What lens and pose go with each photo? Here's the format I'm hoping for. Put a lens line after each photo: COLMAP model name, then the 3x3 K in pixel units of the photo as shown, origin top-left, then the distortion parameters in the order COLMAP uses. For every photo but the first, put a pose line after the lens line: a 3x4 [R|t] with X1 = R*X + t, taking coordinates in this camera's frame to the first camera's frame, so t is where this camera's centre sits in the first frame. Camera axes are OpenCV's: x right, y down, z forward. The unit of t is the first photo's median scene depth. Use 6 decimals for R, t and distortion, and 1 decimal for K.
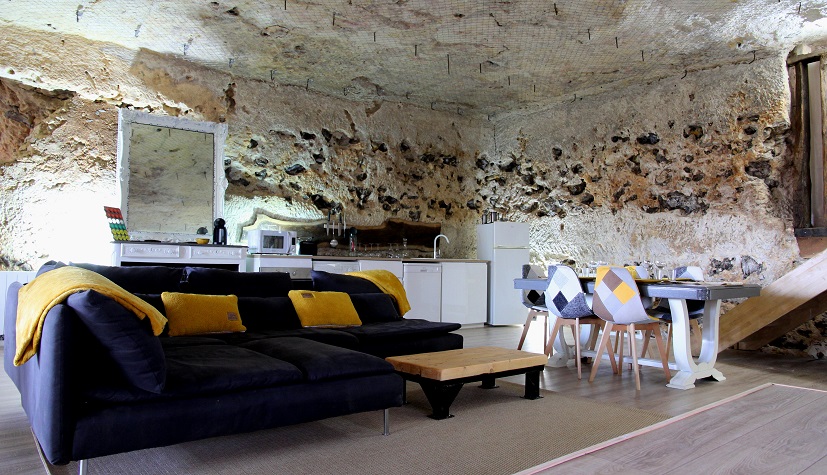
lens RADIAL K [[634.7, 0, 414.3], [0, 634.7, 234.9], [0, 0, 1]] dist [-0.057230, -0.000321]
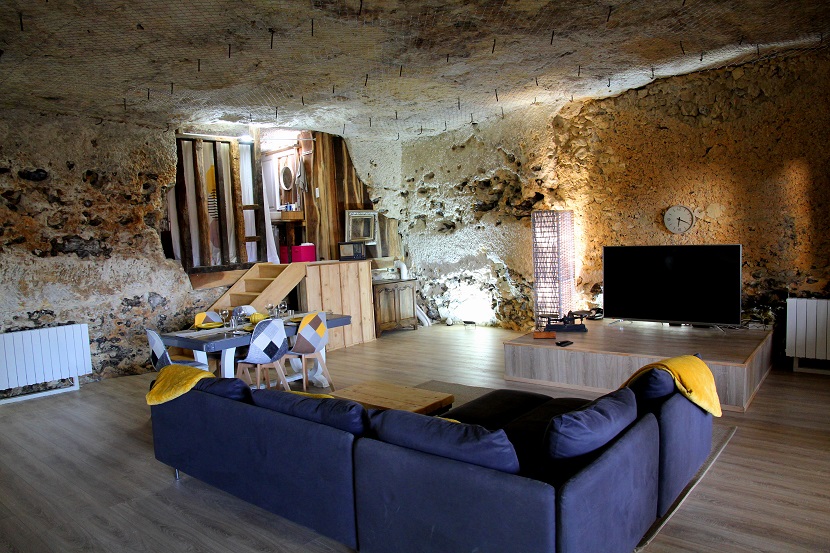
lens RADIAL K [[580.2, 0, 416.2], [0, 580.2, 280.0], [0, 0, 1]] dist [-0.012351, -0.001820]
pose [[-0.209823, -0.086076, 0.973943, -0.604343], [-0.002954, 0.996169, 0.087404, -0.082302], [-0.977735, 0.015463, -0.209273, 0.689670]]
